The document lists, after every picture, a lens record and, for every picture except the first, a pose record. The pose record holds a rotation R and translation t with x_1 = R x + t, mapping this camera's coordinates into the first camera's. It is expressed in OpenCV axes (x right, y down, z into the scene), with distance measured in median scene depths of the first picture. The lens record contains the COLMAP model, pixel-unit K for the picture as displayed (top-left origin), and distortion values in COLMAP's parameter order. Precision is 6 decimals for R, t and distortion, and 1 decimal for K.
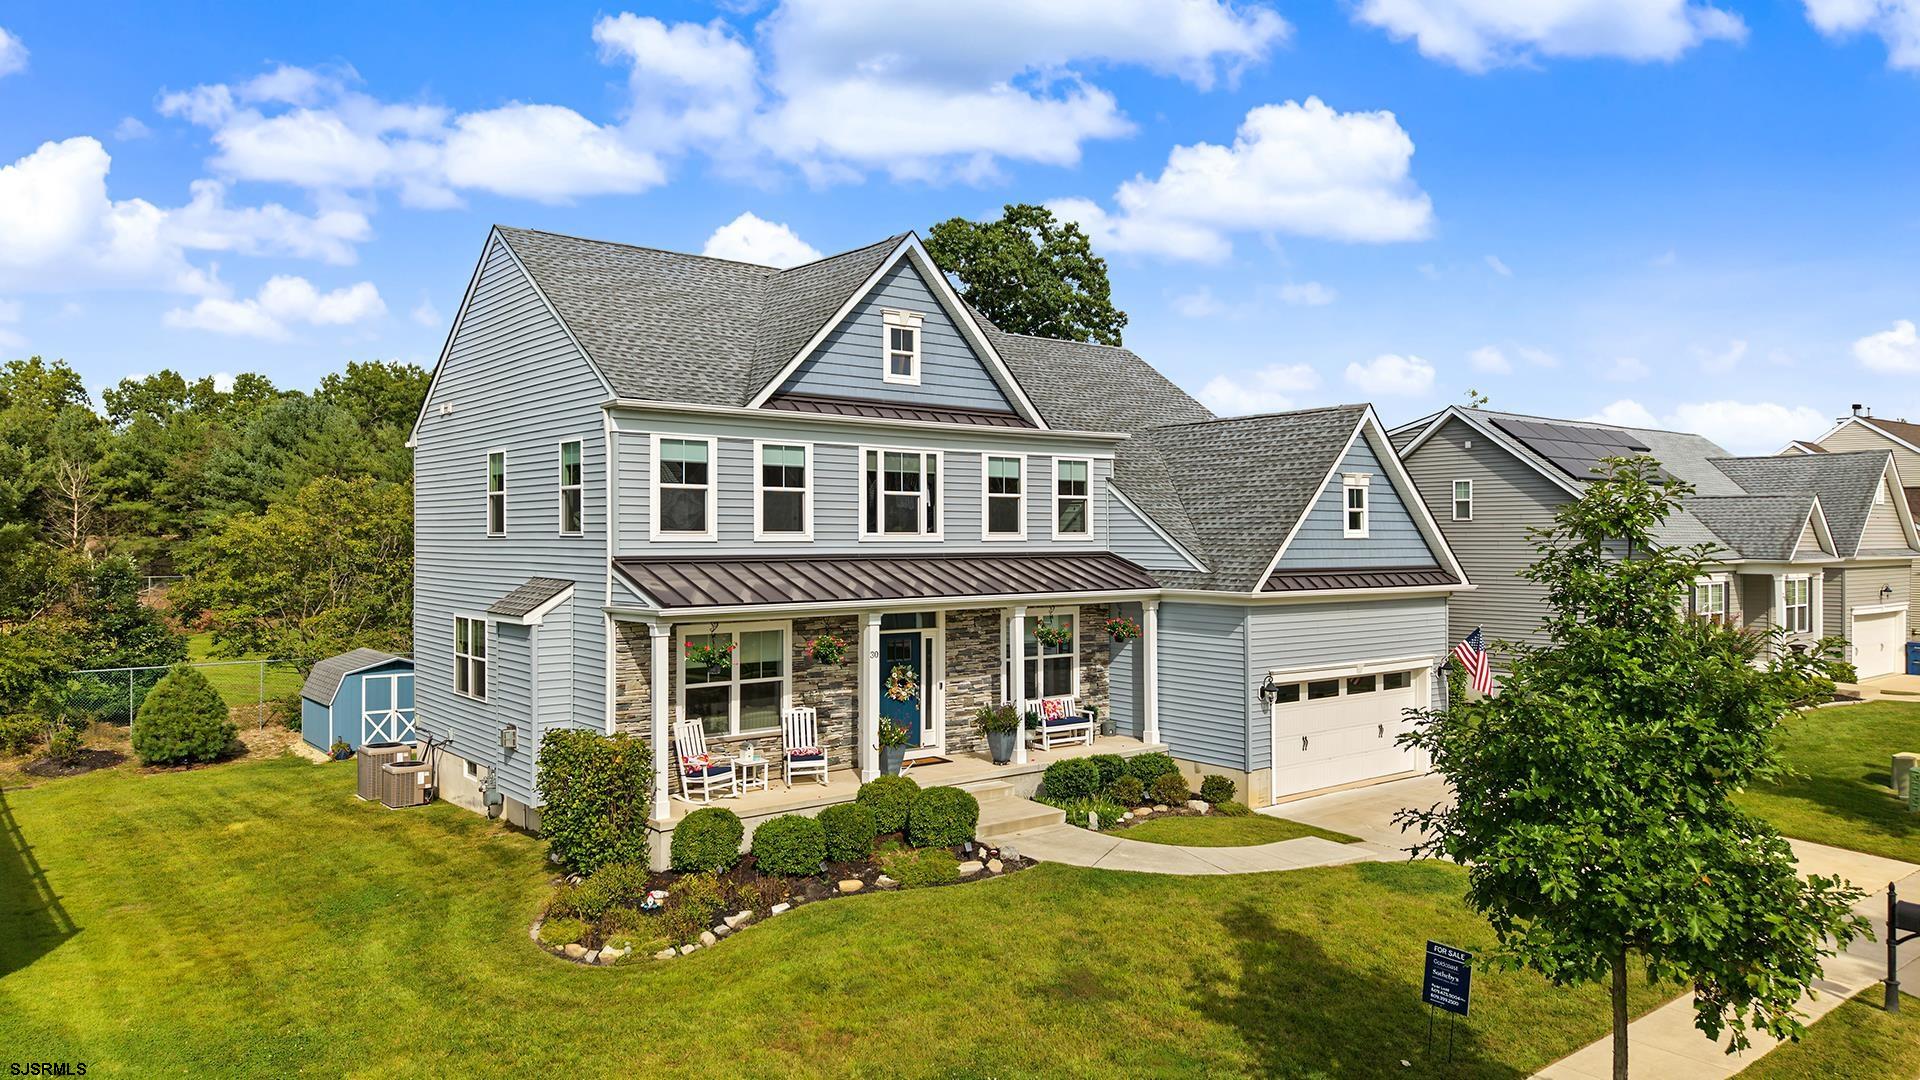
lens RADIAL K [[1288.2, 0, 960.0], [0, 1288.2, 540.0], [0, 0, 1]] dist [0.024114, 0.000876]
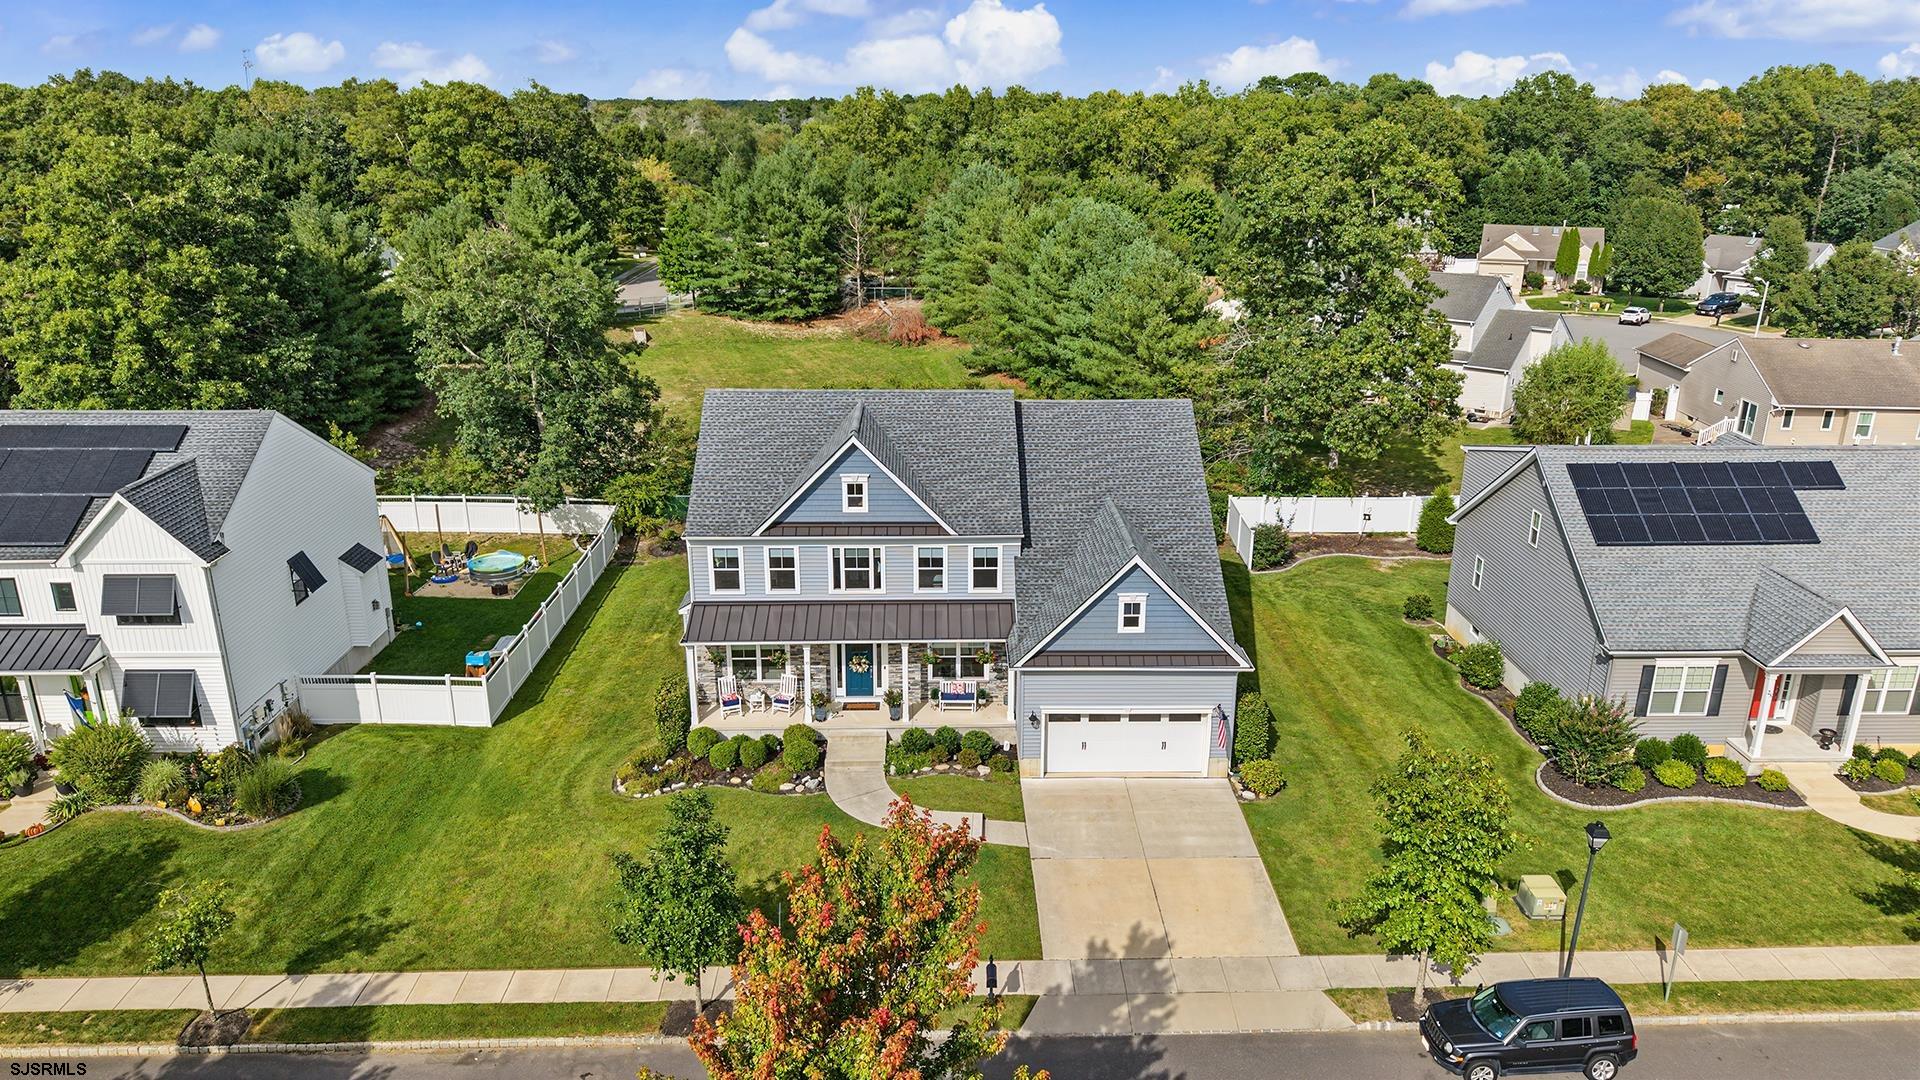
lens RADIAL K [[1288.2, 0, 960.0], [0, 1288.2, 540.0], [0, 0, 1]] dist [0.024114, 0.000876]
pose [[0.798783, 0.195717, -0.568894, 1.098180], [-0.005213, 0.947821, 0.318760, -0.655356], [0.601597, -0.251654, 0.758124, -0.287609]]
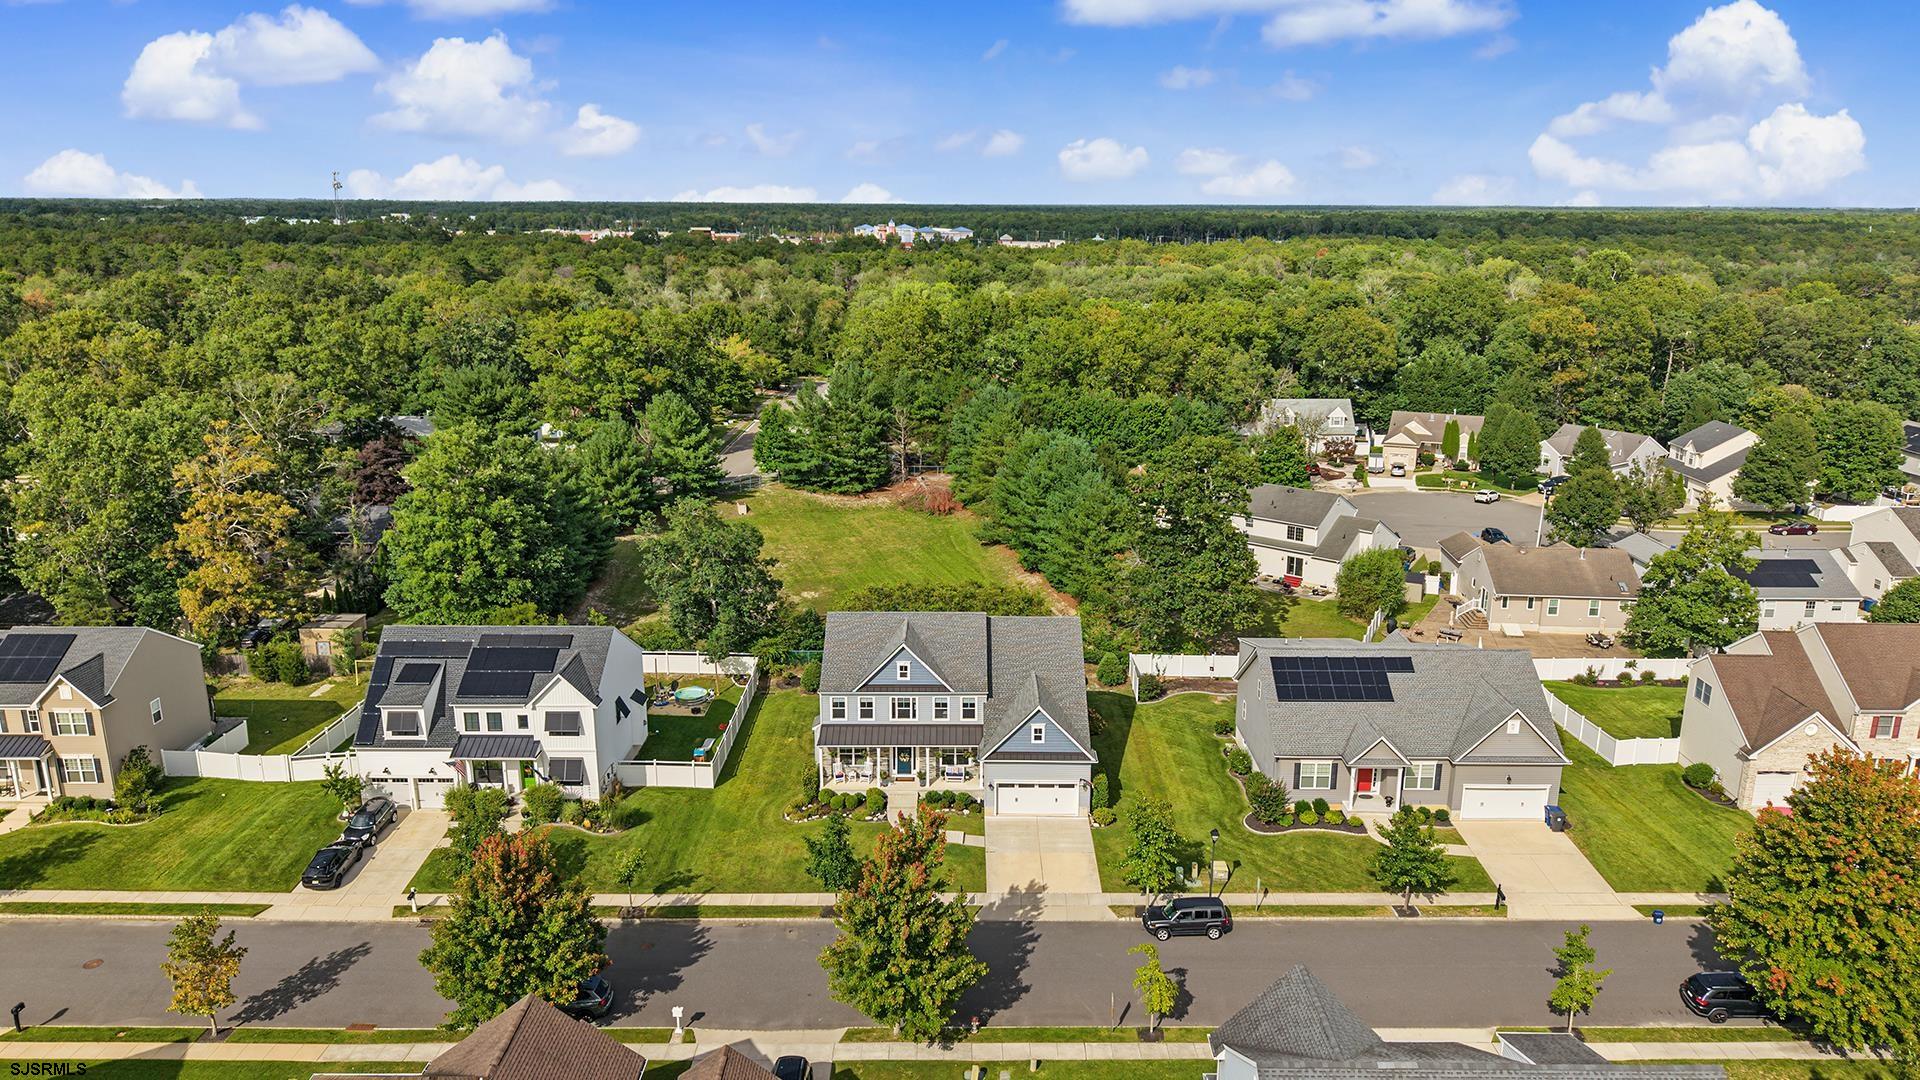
lens RADIAL K [[1298.6, 0, 960.0], [0, 1298.6, 540.0], [0, 0, 1]] dist [0.098874, -0.092748]
pose [[0.780131, 0.163724, -0.603813, 2.195711], [-0.002807, 0.966055, 0.258319, -1.430377], [0.625610, -0.199828, 0.754109, -1.556278]]
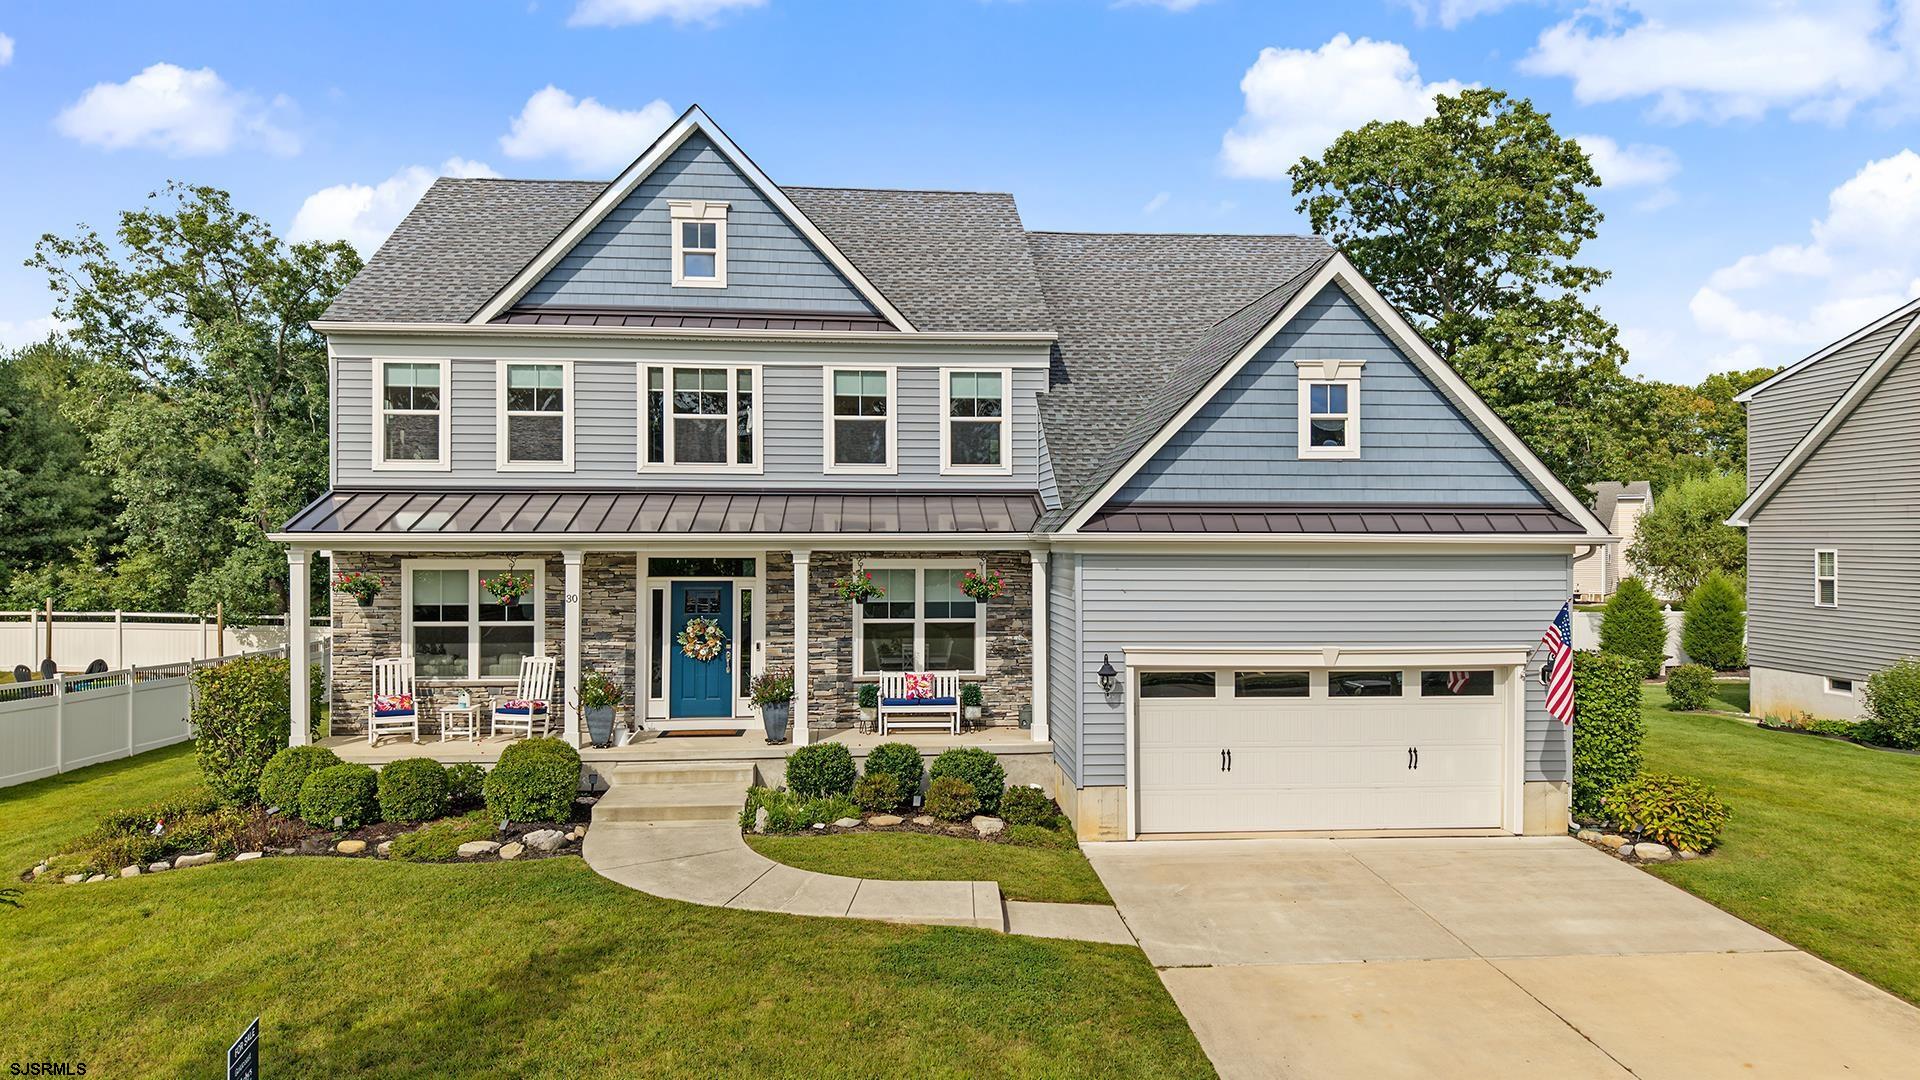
lens RADIAL K [[1293.1, 0, 969.9], [0, 1293.1, 564.6], [0, 0, 1]] dist [0.008182, -0.000670]
pose [[0.834626, 0.010678, -0.550714, 0.571151], [-0.003301, 0.999891, 0.014385, 0.048241], [0.550808, -0.010188, 0.834570, 0.381762]]
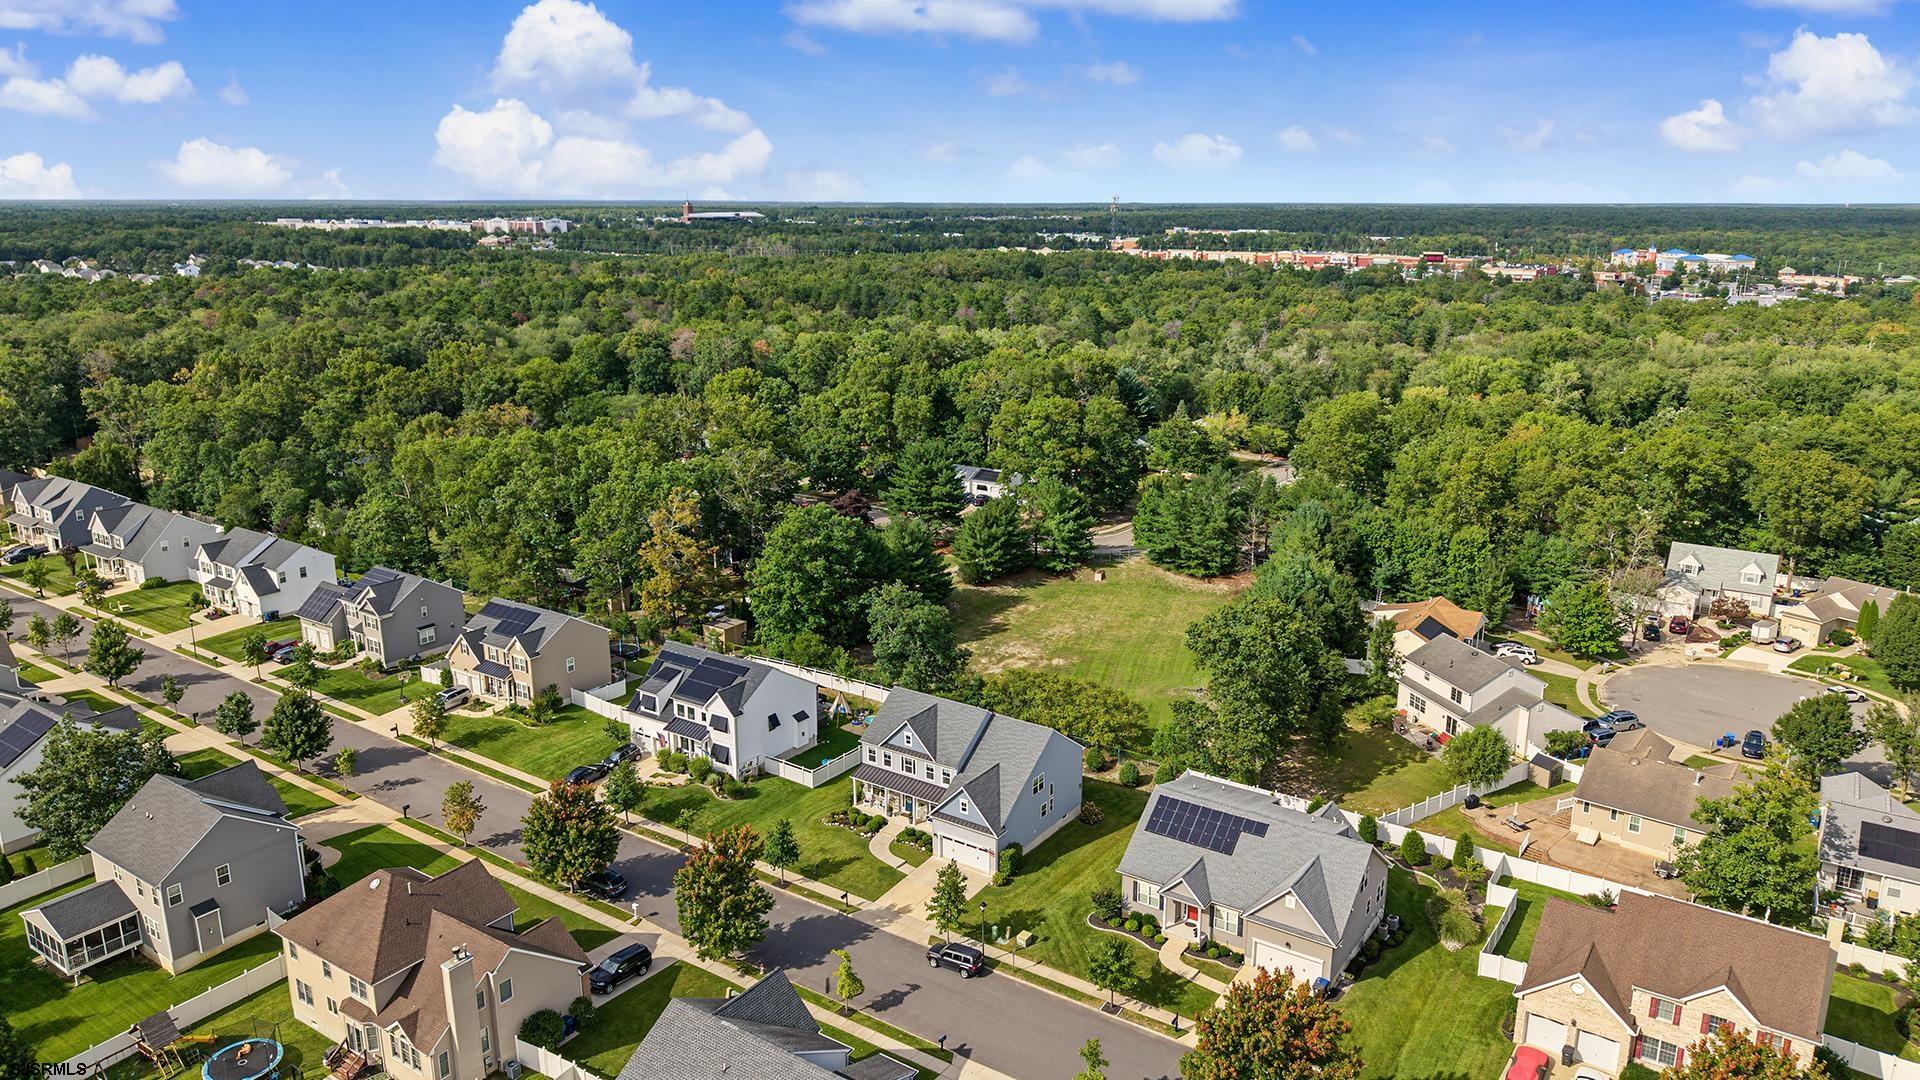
lens RADIAL K [[1298.6, 0, 960.0], [0, 1298.6, 540.0], [0, 0, 1]] dist [0.098874, -0.092748]
pose [[0.287197, 0.249317, -0.924856, 4.544343], [0.007309, 0.964934, 0.262391, -2.240930], [0.957844, -0.082118, 0.275304, -0.152957]]
